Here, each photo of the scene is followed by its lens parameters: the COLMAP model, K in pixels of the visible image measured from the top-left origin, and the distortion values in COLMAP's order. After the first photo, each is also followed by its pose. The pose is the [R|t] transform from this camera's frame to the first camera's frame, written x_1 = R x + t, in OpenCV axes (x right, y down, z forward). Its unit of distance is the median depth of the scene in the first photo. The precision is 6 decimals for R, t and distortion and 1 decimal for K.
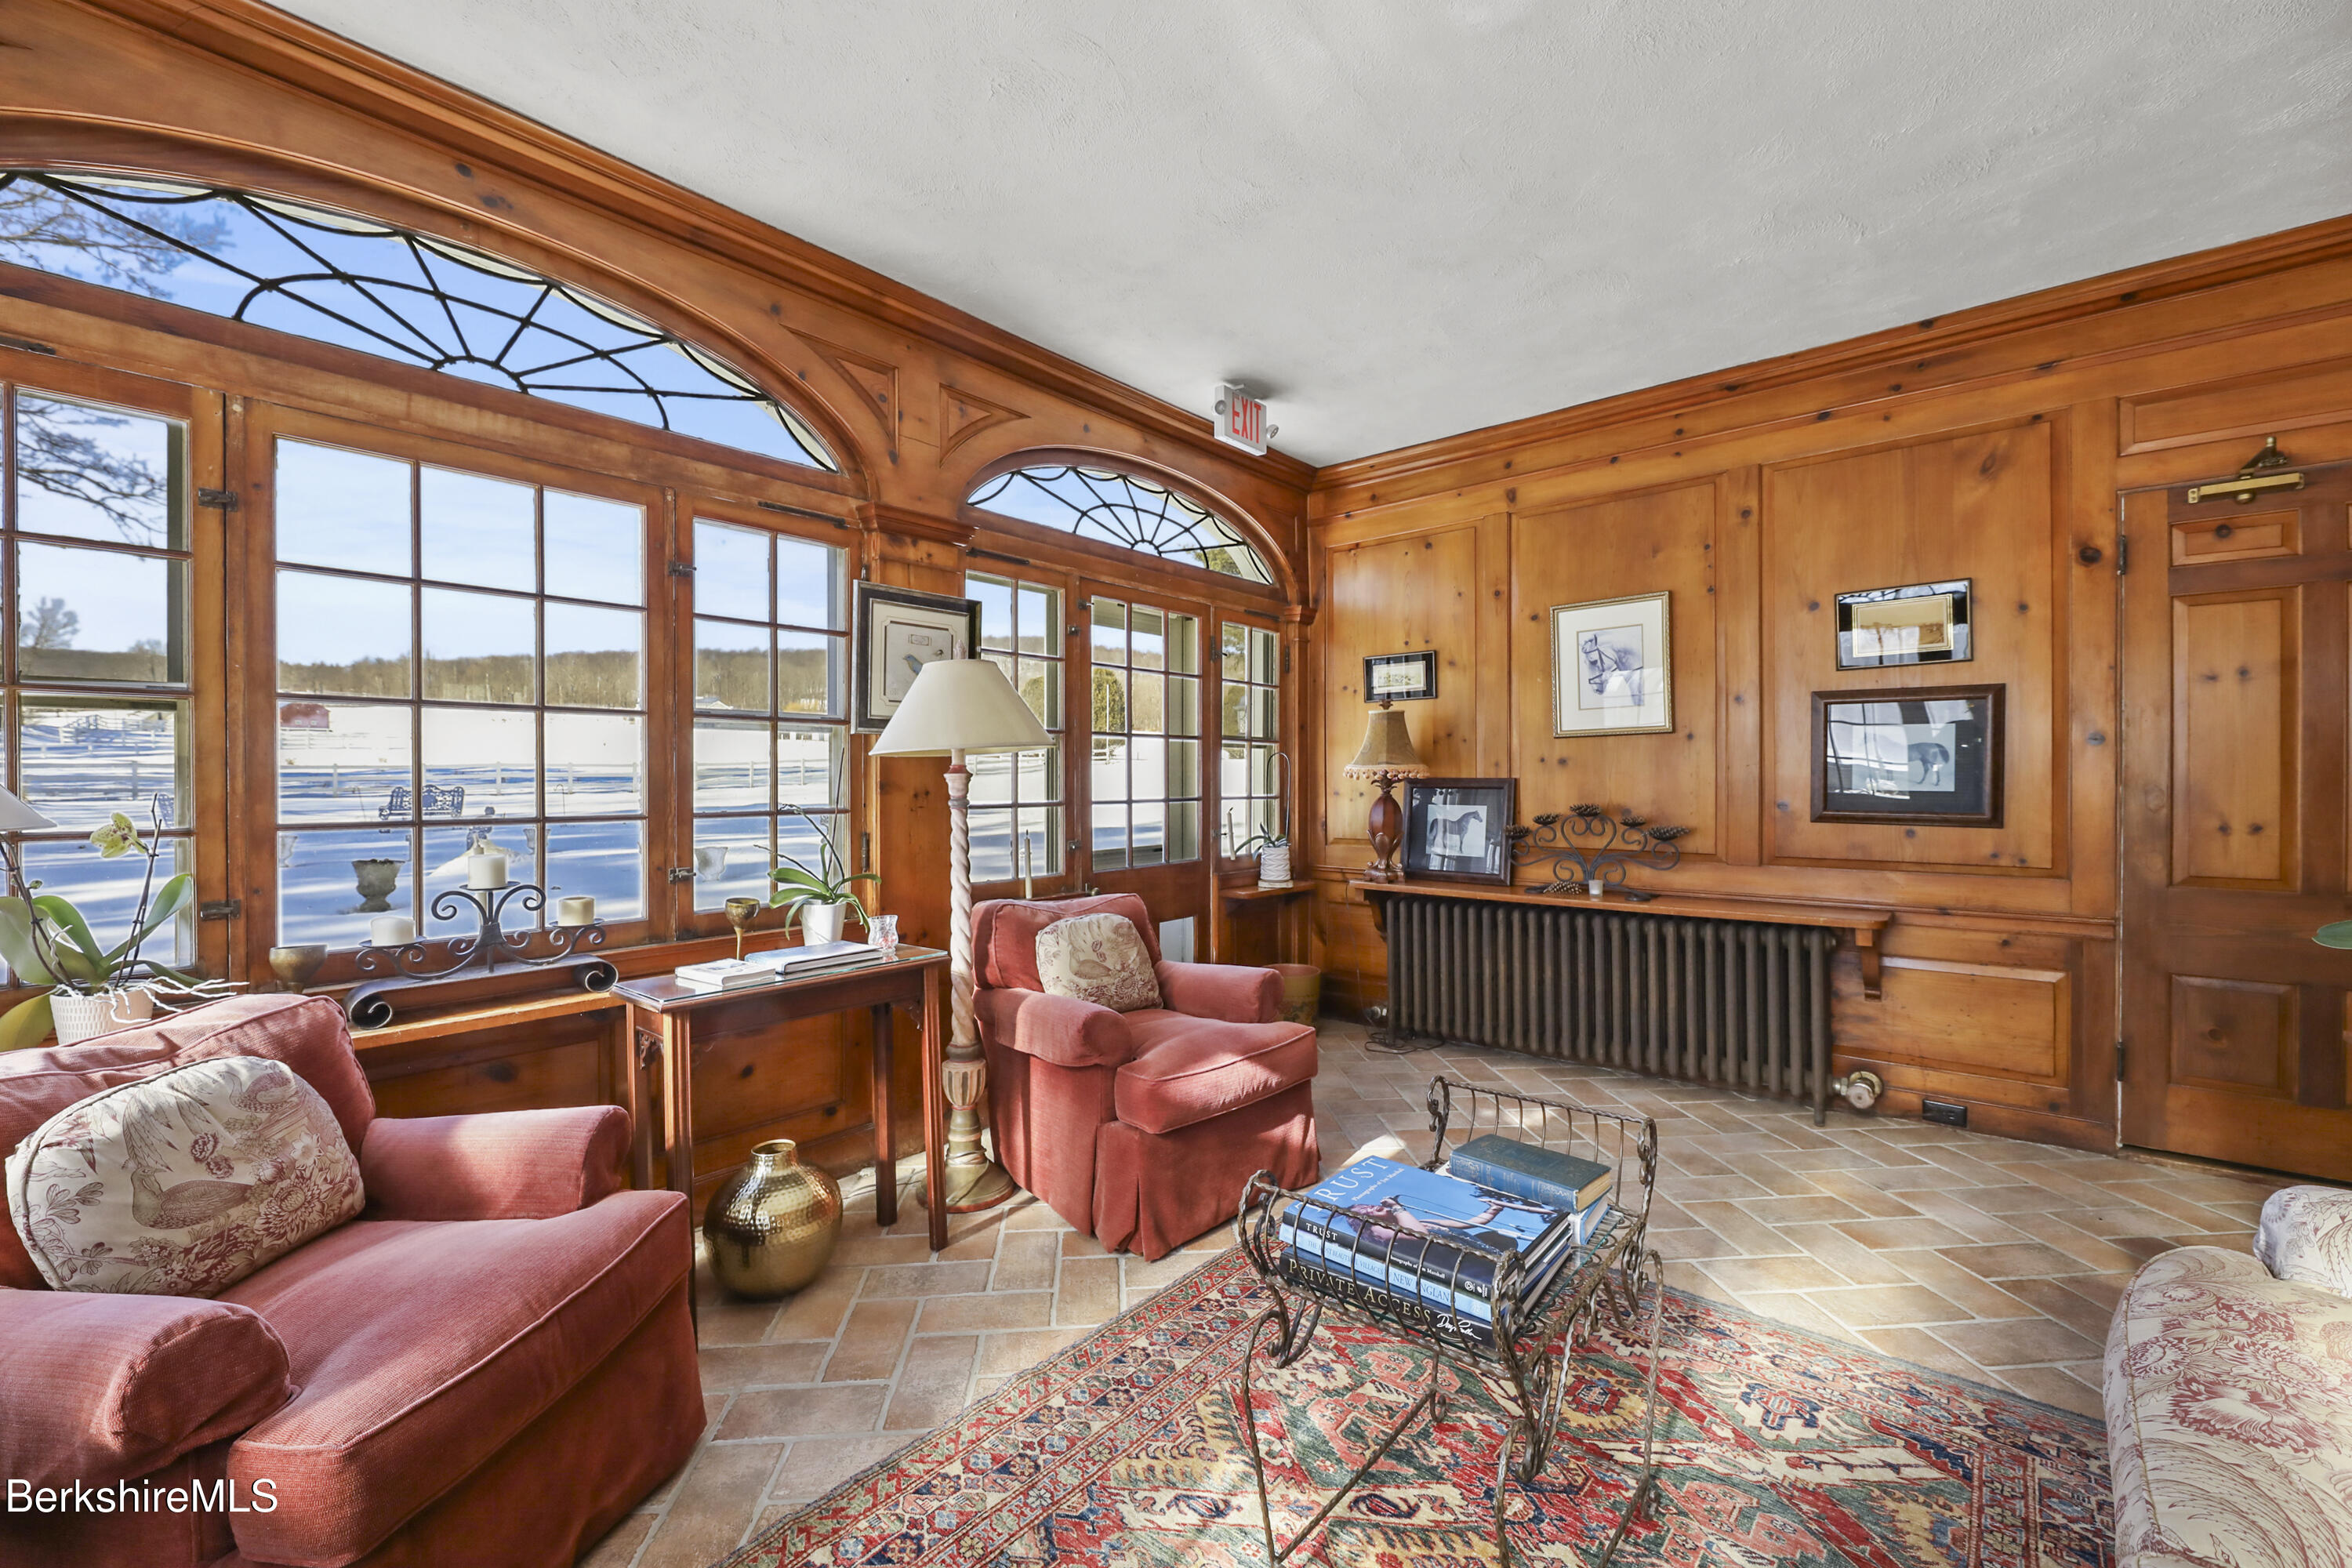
lens RADIAL K [[965.2, 0, 1159.3], [0, 965.2, 772.8], [0, 0, 1]] dist [-0.000277, -0.000052]
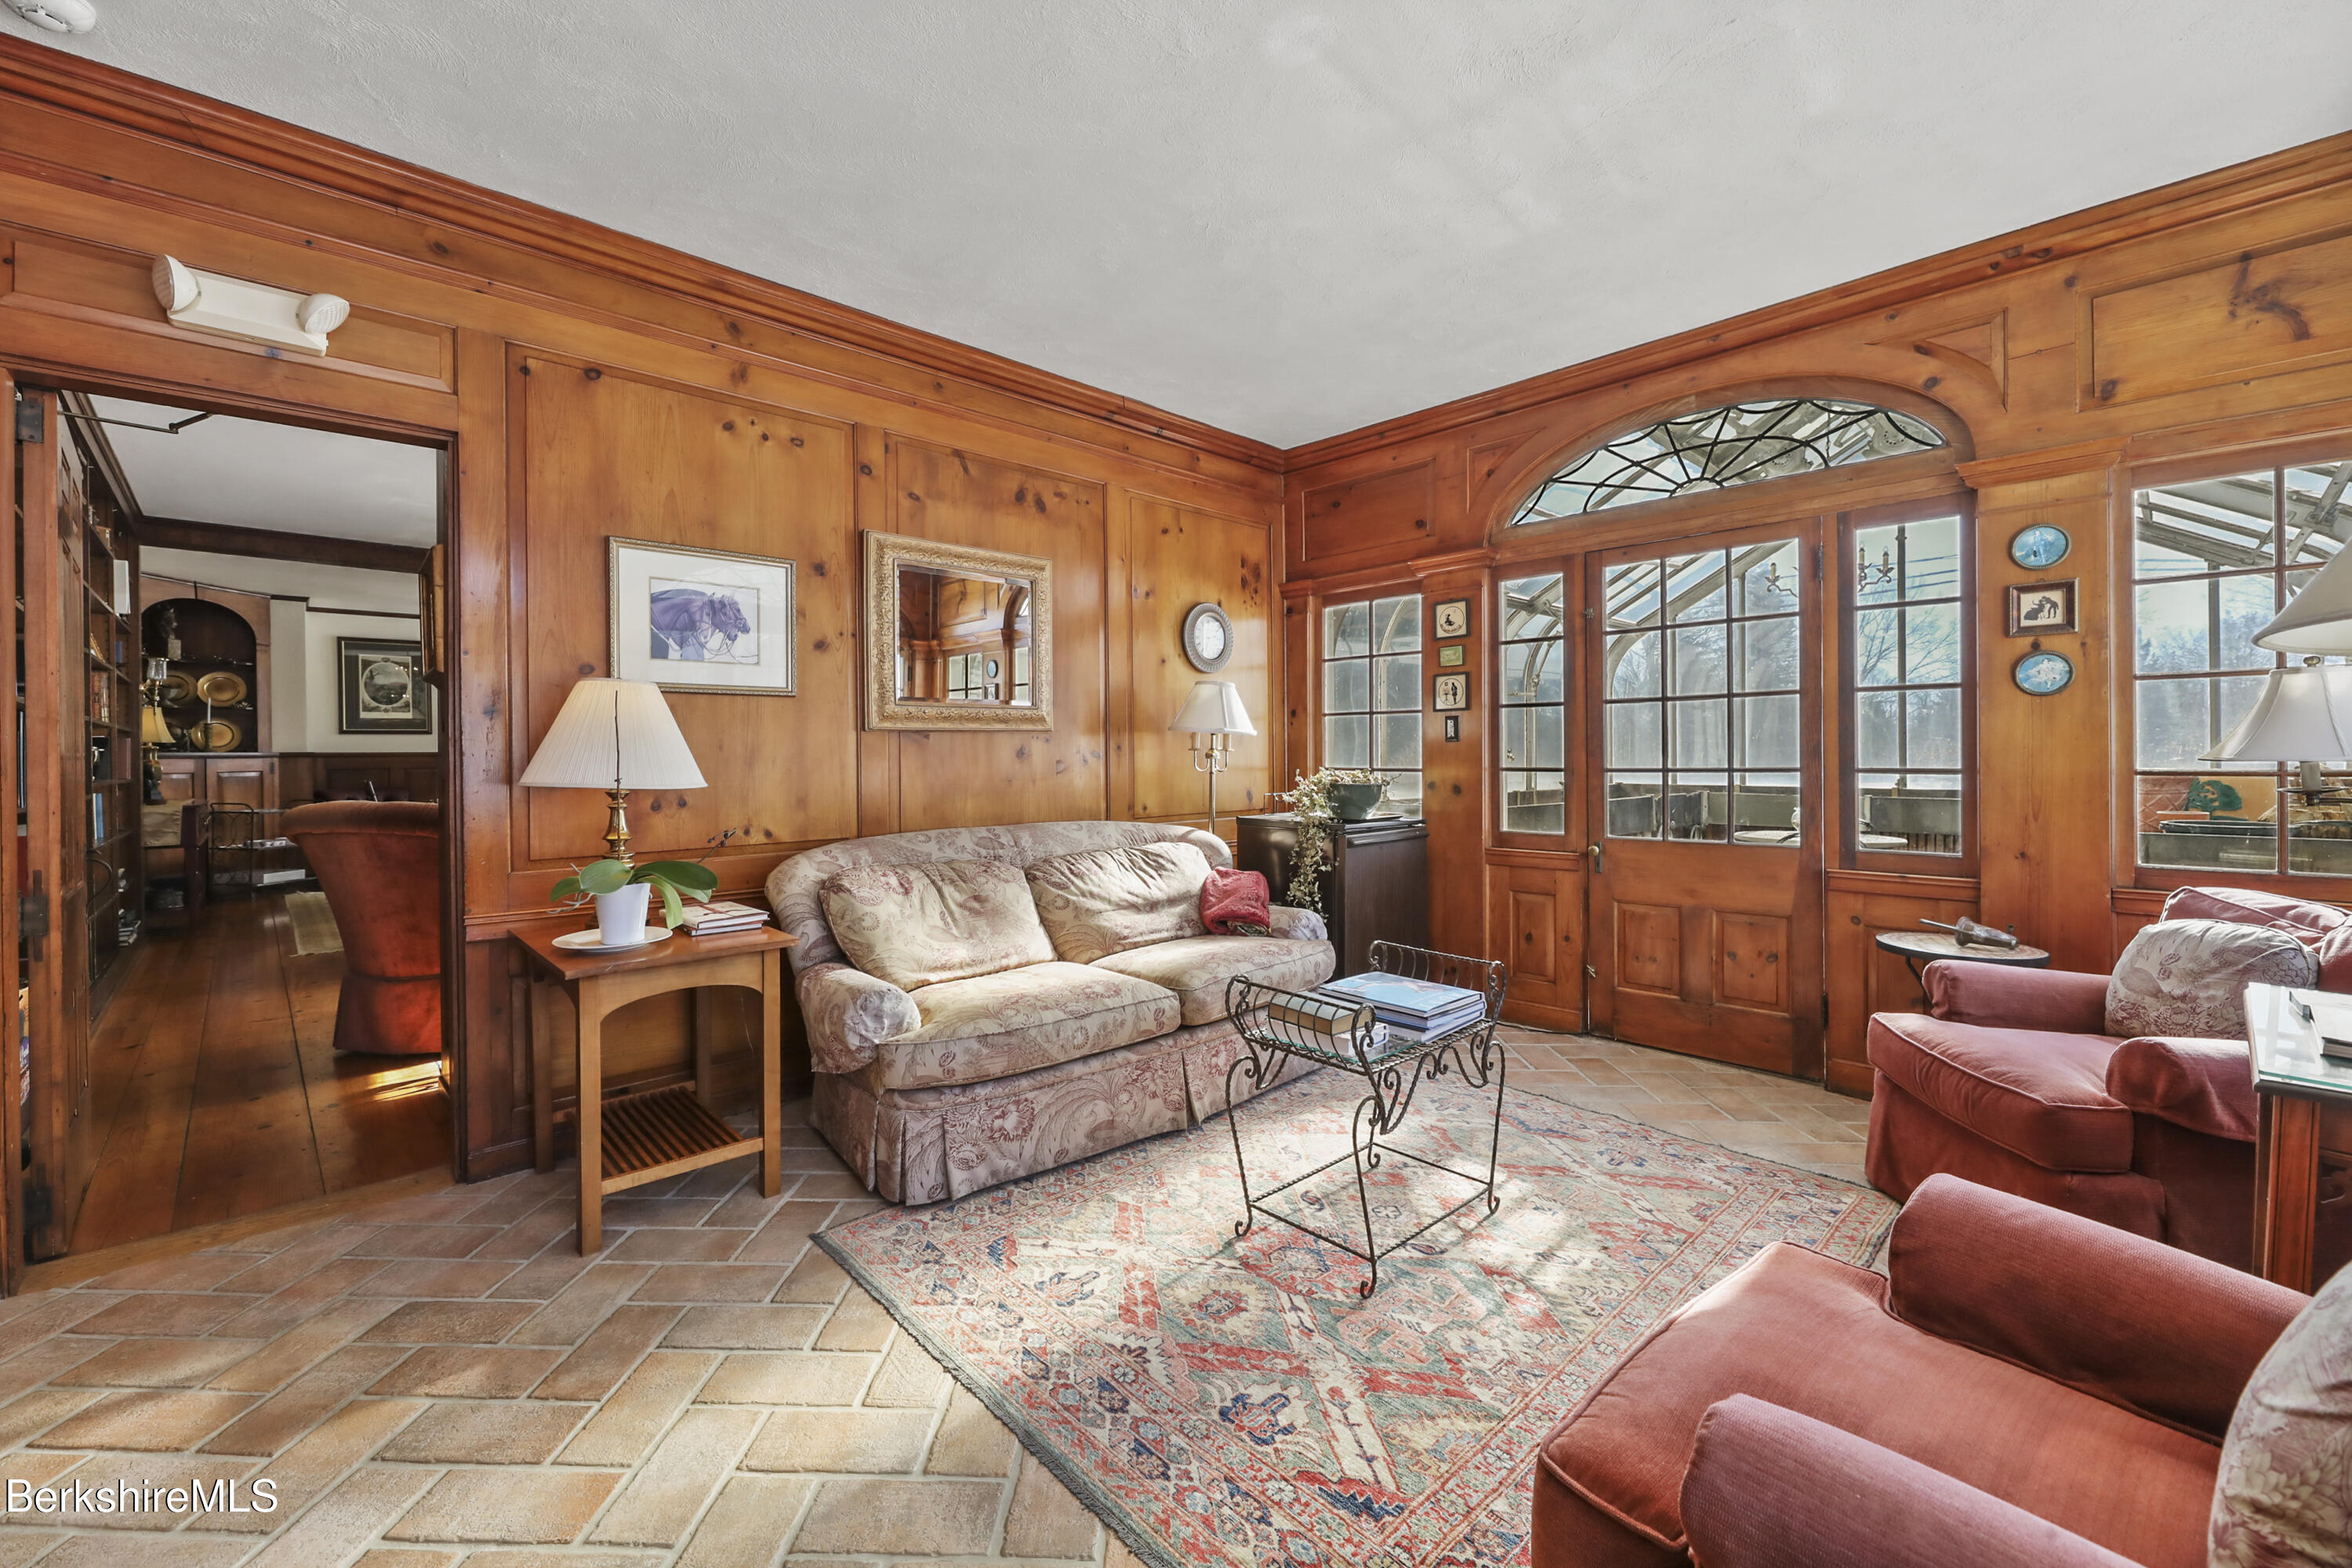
lens RADIAL K [[965.2, 0, 1159.3], [0, 965.2, 772.8], [0, 0, 1]] dist [-0.000277, -0.000052]
pose [[-0.994535, 0.004687, 0.104303, 0.430567], [0.007022, 0.999733, 0.022026, 0.017415], [-0.104172, 0.022637, -0.994302, 2.218314]]
